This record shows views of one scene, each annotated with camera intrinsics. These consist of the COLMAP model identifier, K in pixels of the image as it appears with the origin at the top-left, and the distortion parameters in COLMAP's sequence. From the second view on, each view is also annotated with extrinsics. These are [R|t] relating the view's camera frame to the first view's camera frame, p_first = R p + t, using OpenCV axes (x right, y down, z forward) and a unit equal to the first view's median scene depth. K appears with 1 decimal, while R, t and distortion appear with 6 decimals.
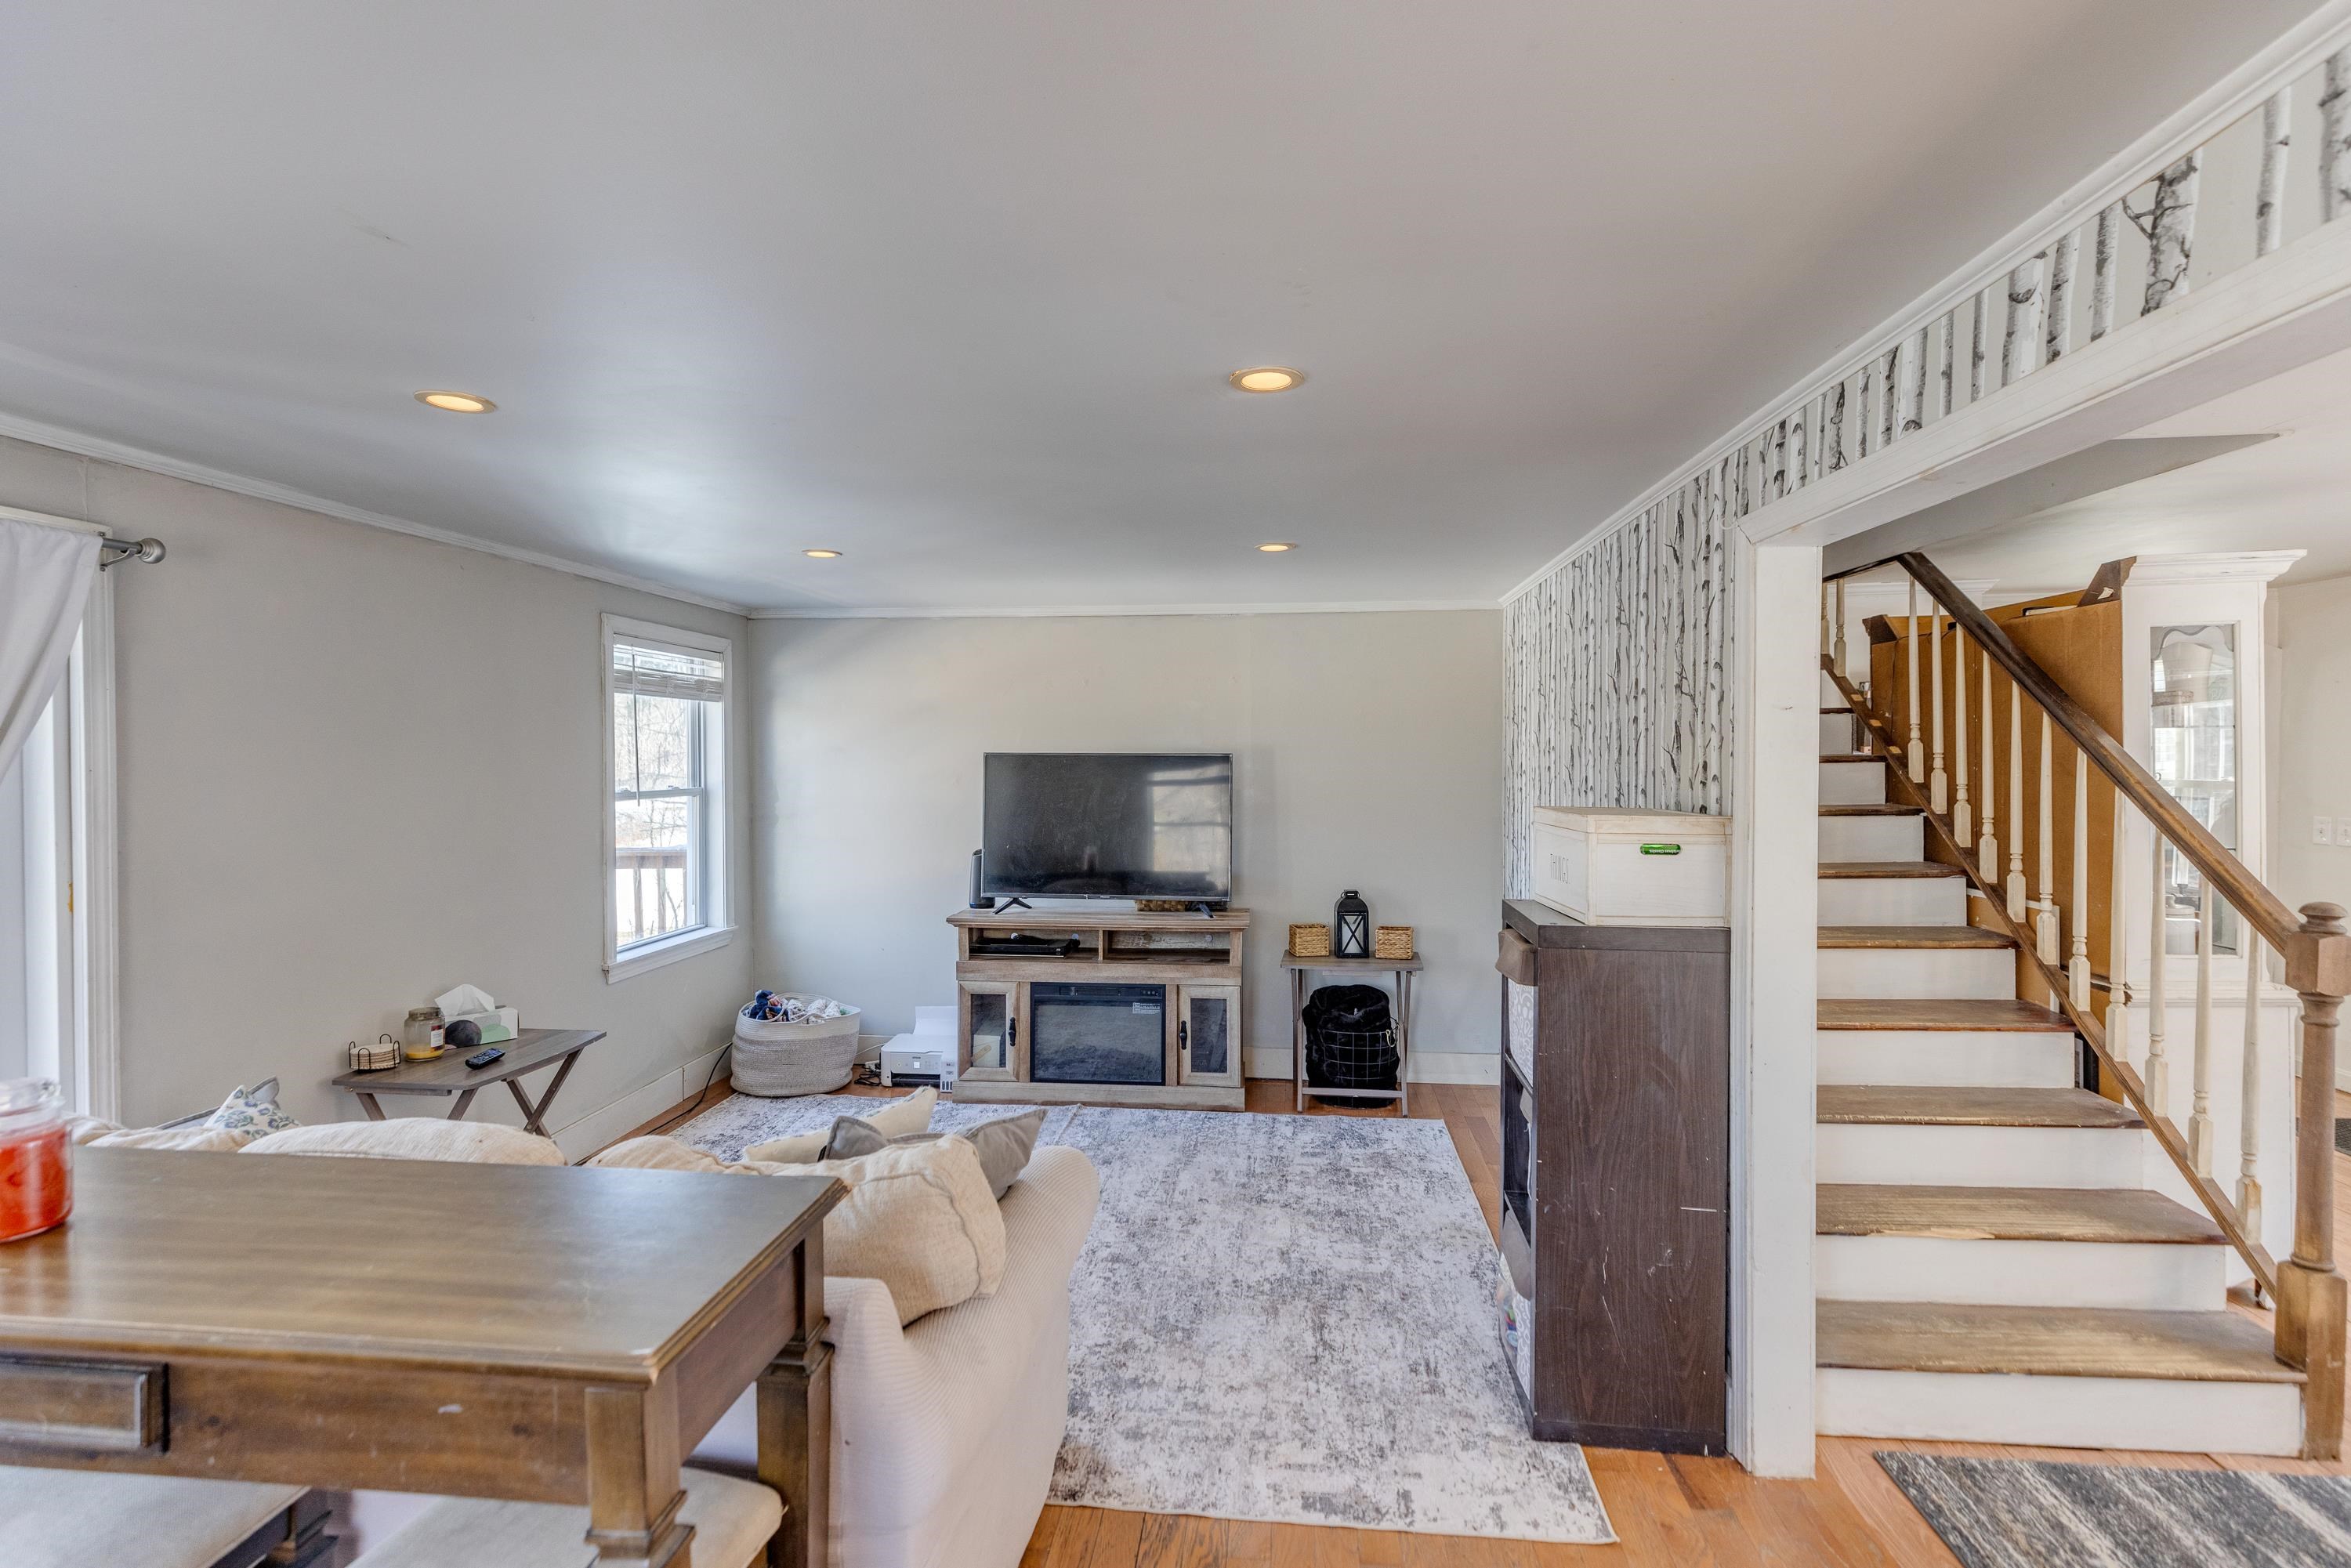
lens RADIAL K [[1101.2, 0, 1182.5], [0, 1101.2, 764.1], [0, 0, 1]] dist [0.003419, 0.000509]
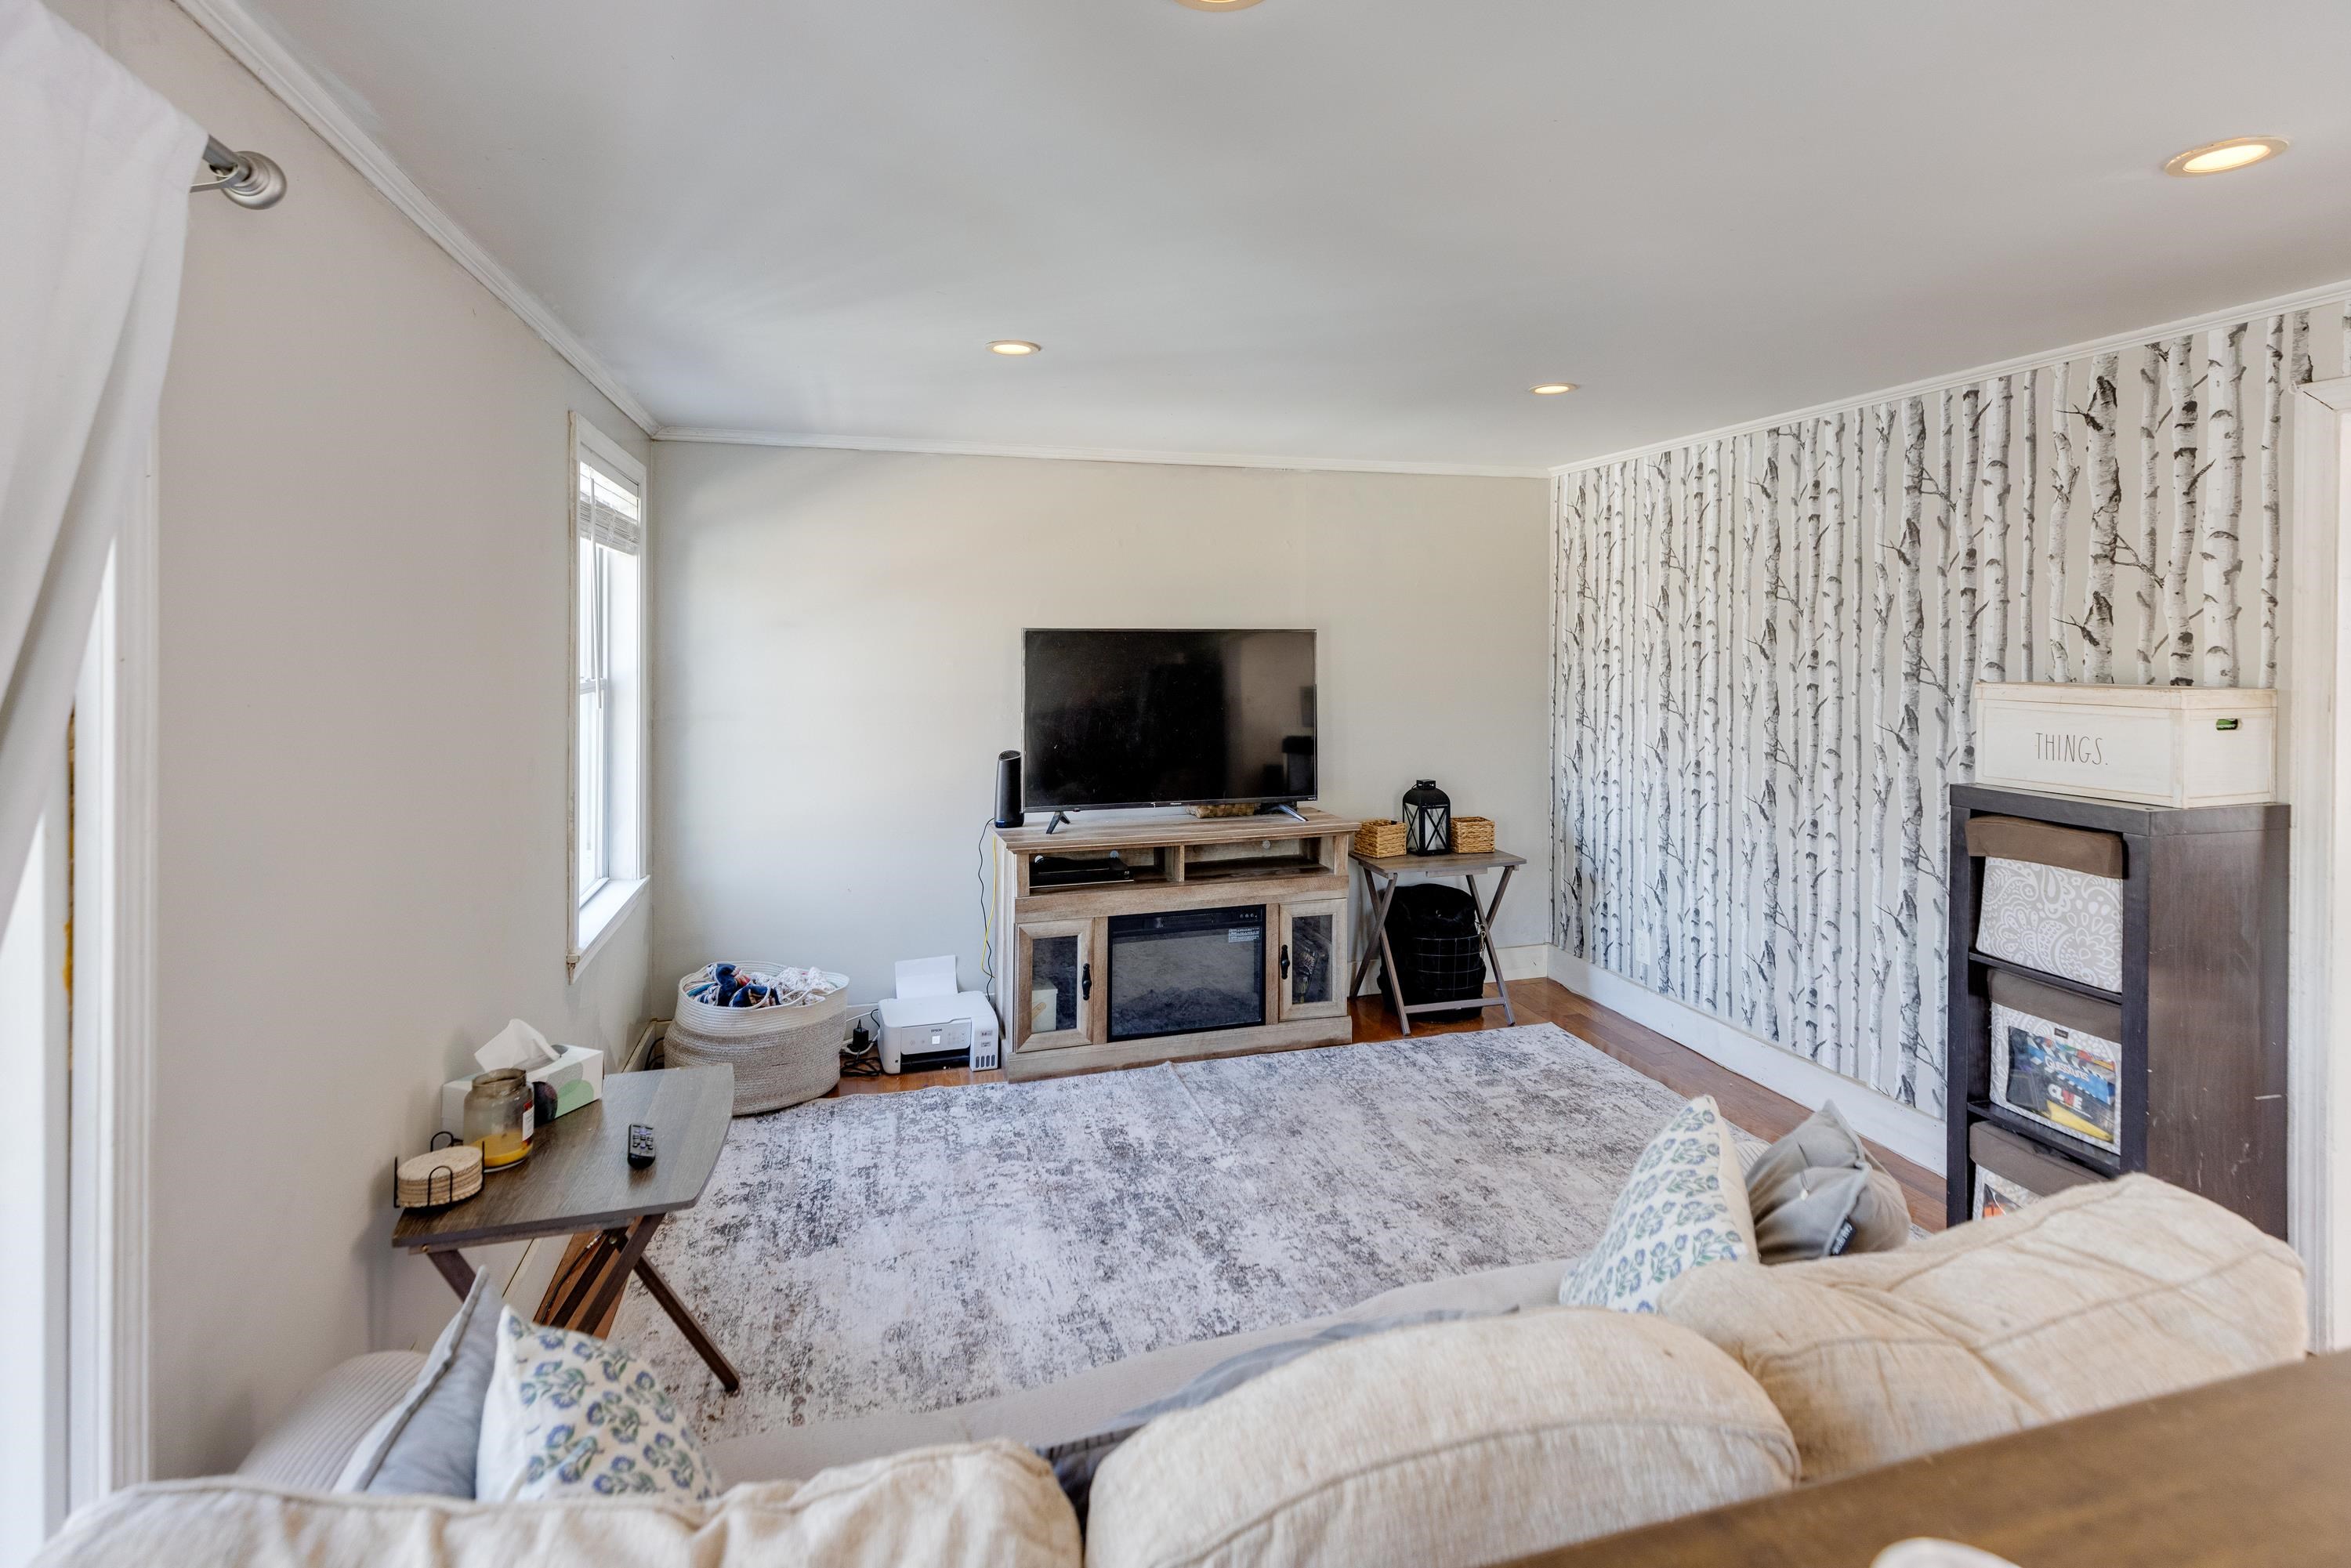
lens RADIAL K [[1122.9, 0, 1183.5], [0, 1122.9, 646.0], [0, 0, 1]] dist [0.004122, -0.000151]
pose [[0.924329, -0.003598, 0.381580, -0.456546], [0.004326, 0.999990, -0.001051, 0.004451], [-0.381572, 0.002622, 0.924335, 0.265396]]
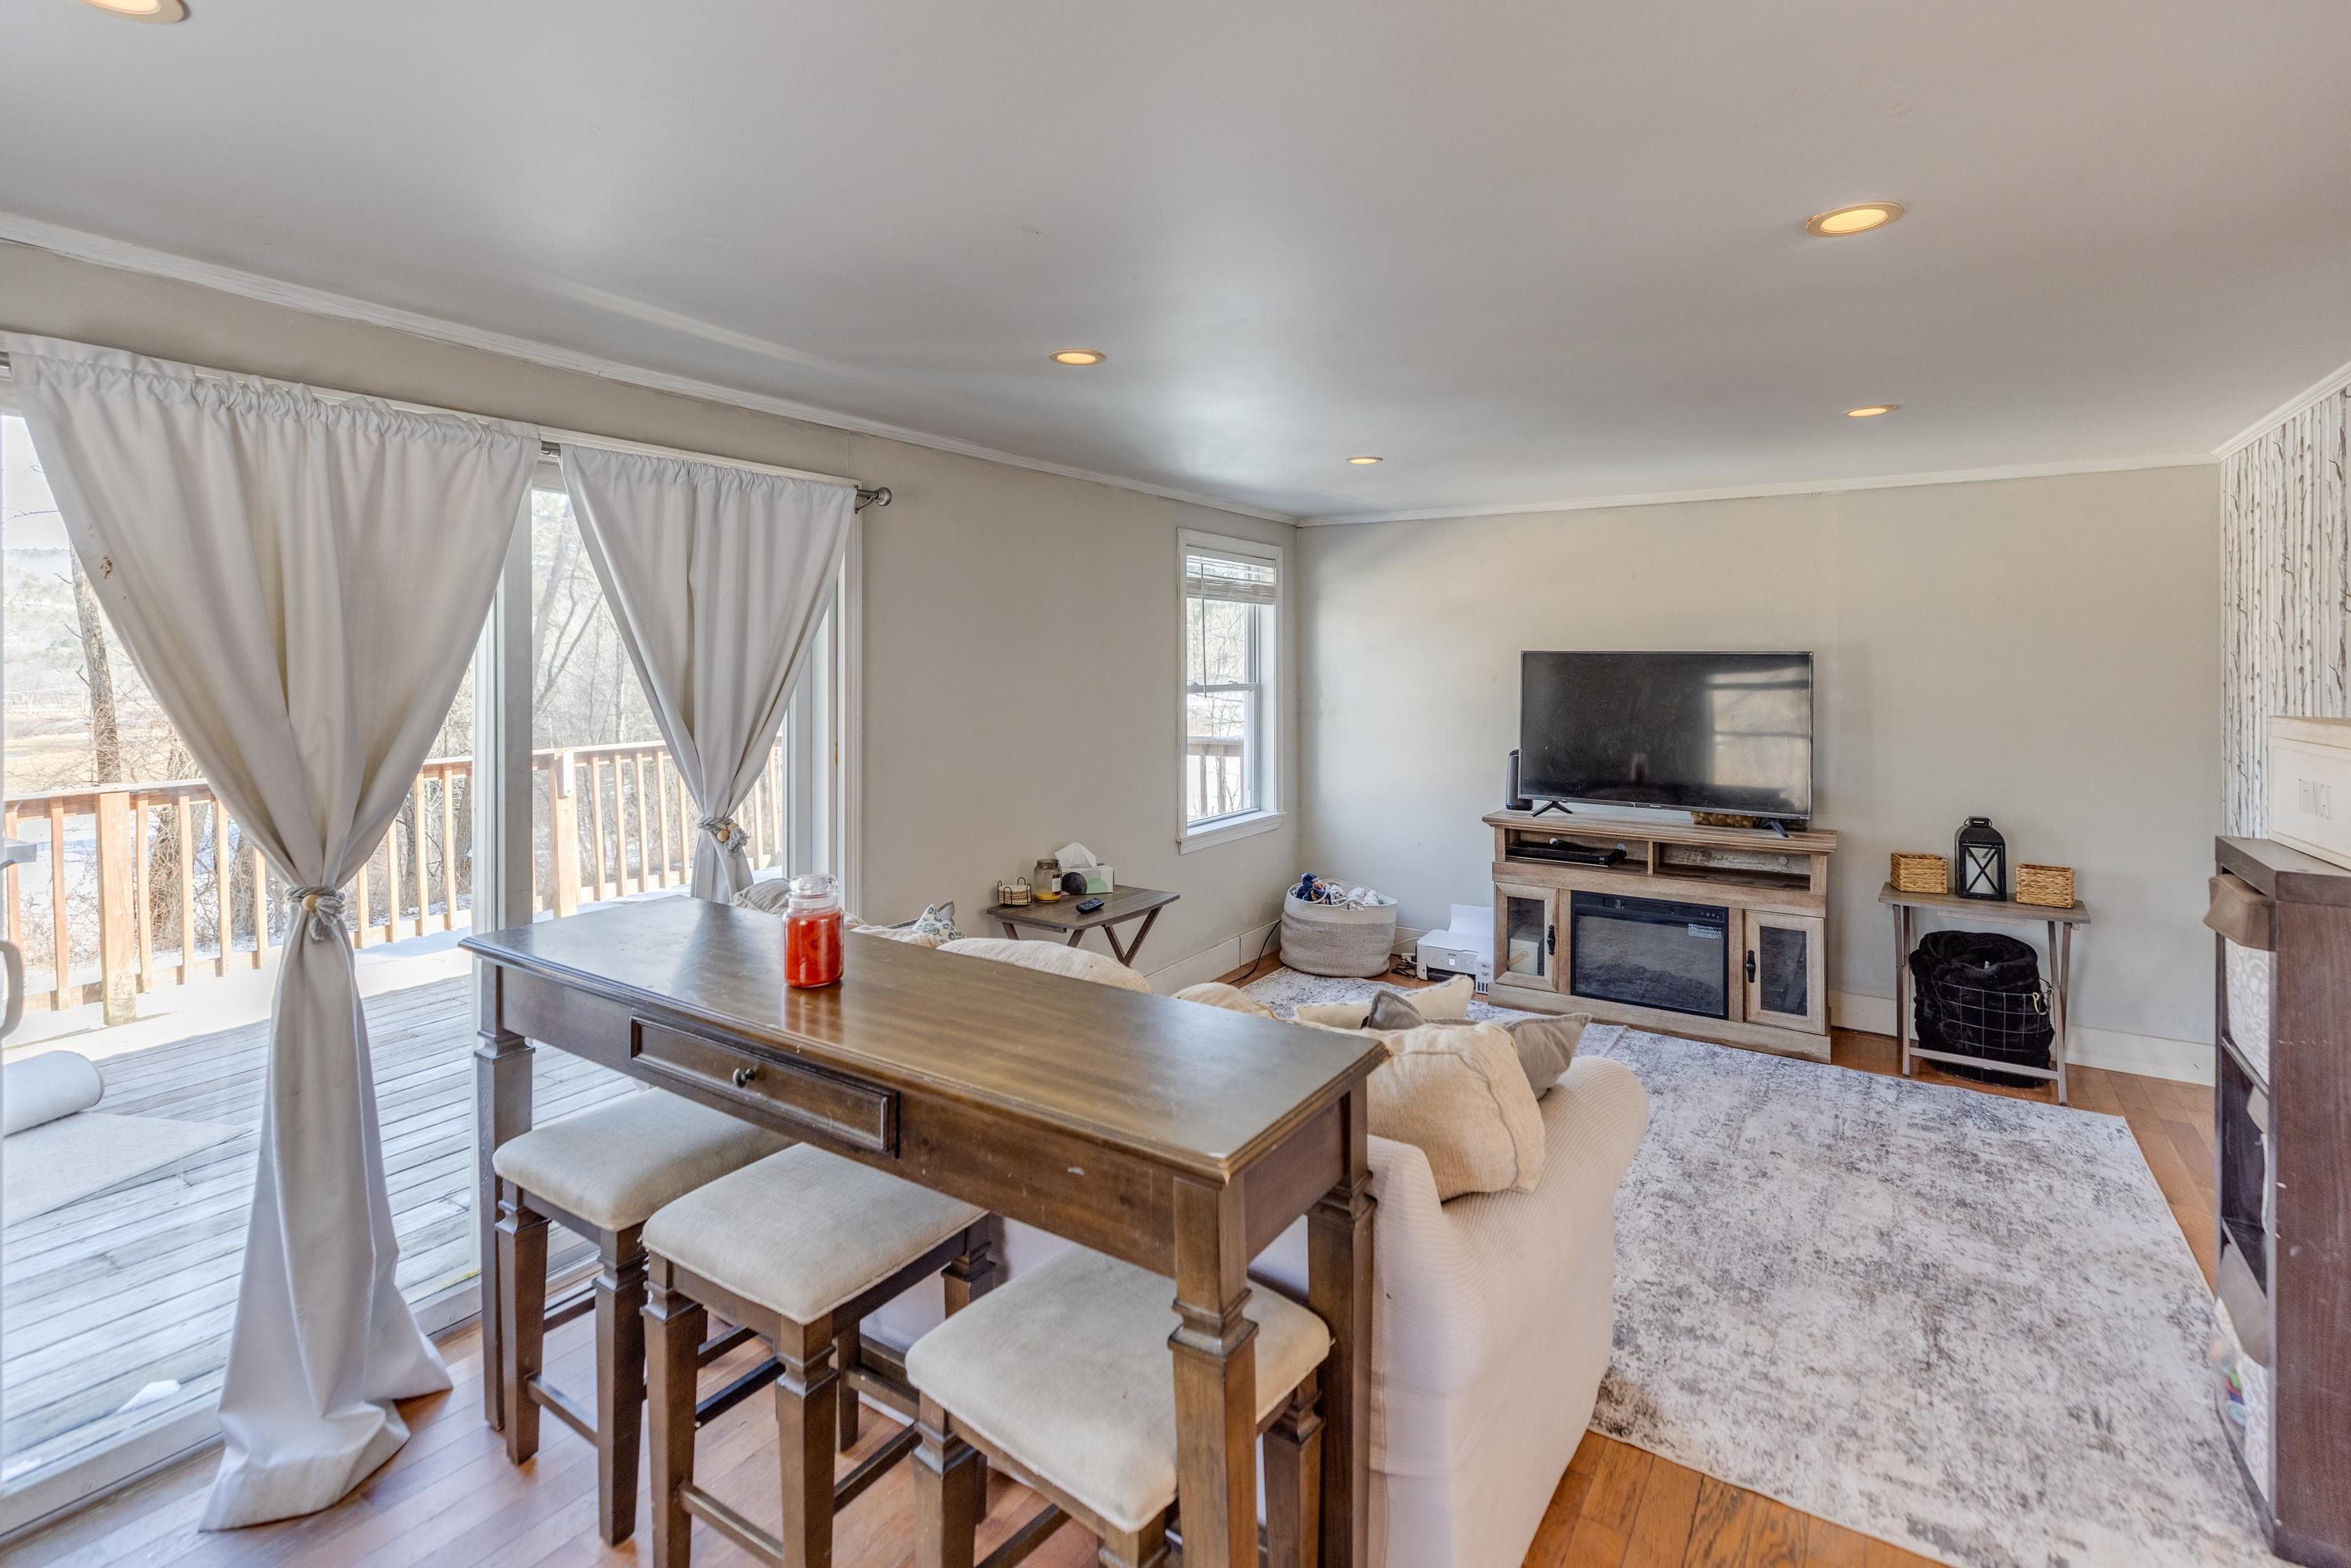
lens RADIAL K [[1104.3, 0, 1186.5], [0, 1104.3, 650.1], [0, 0, 1]] dist [0.005353, -0.000494]
pose [[0.890623, -0.001240, -0.454740, 0.001776], [-0.006121, 0.999873, -0.014716, 0.006268], [0.454701, 0.015890, 0.890502, -0.013416]]
